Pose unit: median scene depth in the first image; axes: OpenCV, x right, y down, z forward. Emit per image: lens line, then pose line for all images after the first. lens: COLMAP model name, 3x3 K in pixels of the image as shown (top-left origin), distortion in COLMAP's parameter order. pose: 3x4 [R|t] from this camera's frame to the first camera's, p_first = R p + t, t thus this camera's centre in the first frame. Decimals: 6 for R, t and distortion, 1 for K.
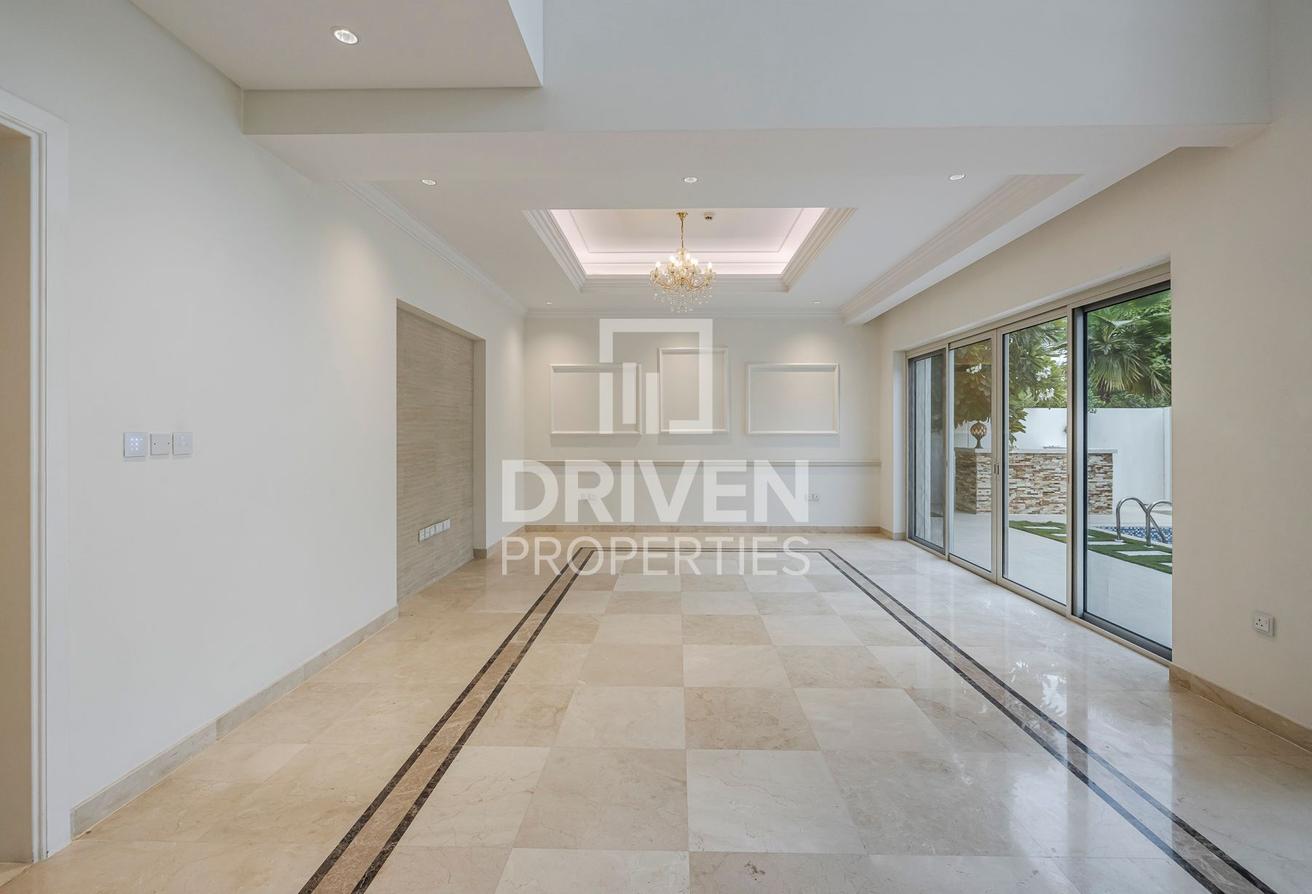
lens RADIAL K [[567.5, 0, 659.3], [0, 567.5, 425.3], [0, 0, 1]] dist [-0.000561, -0.000115]
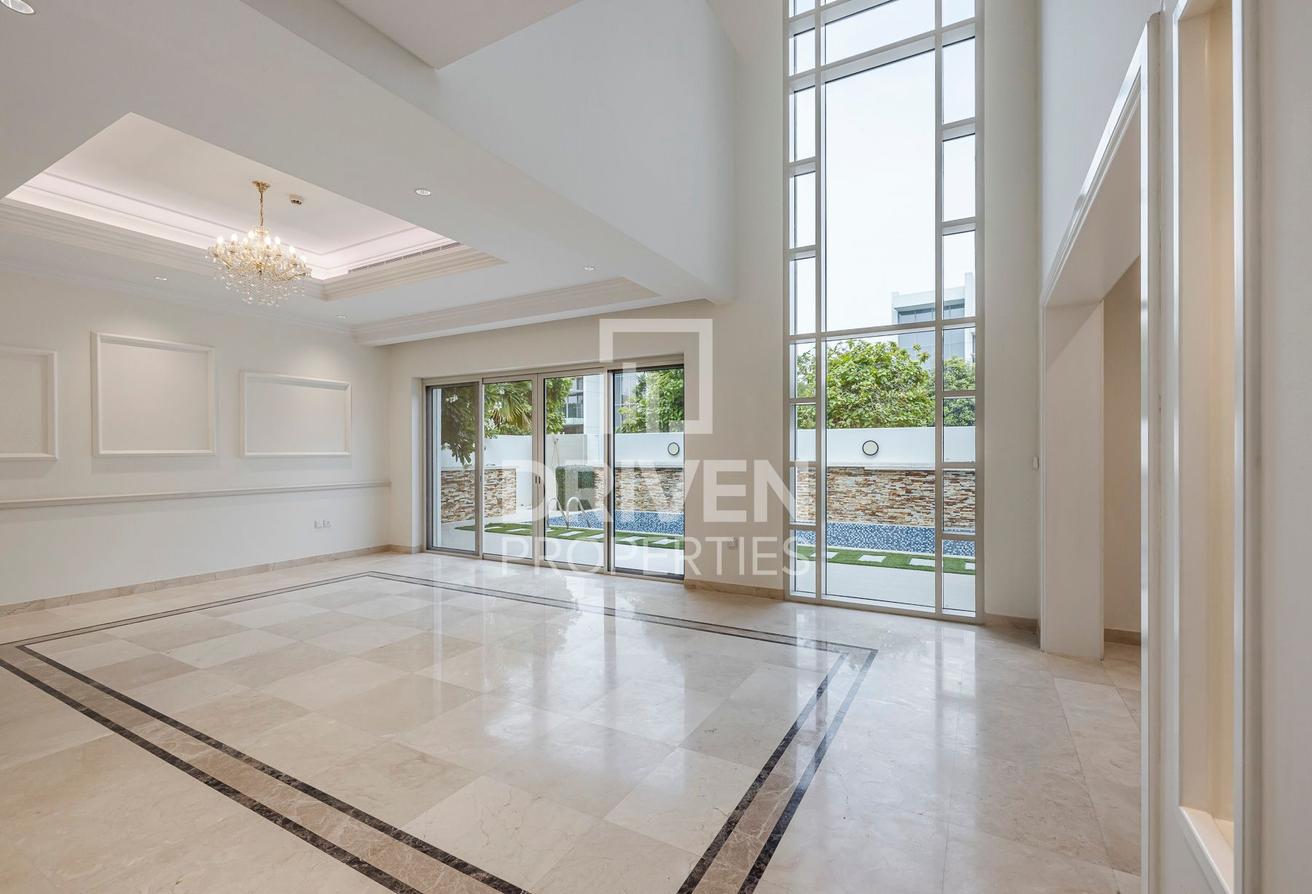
lens RADIAL K [[553.5, 0, 656.9], [0, 553.5, 441.7], [0, 0, 1]] dist [0.005025, -0.000184]
pose [[0.489130, 0.012965, 0.872115, -0.435809], [-0.002395, 0.999906, -0.013521, 0.006619], [-0.872208, 0.004524, 0.489114, 0.138356]]
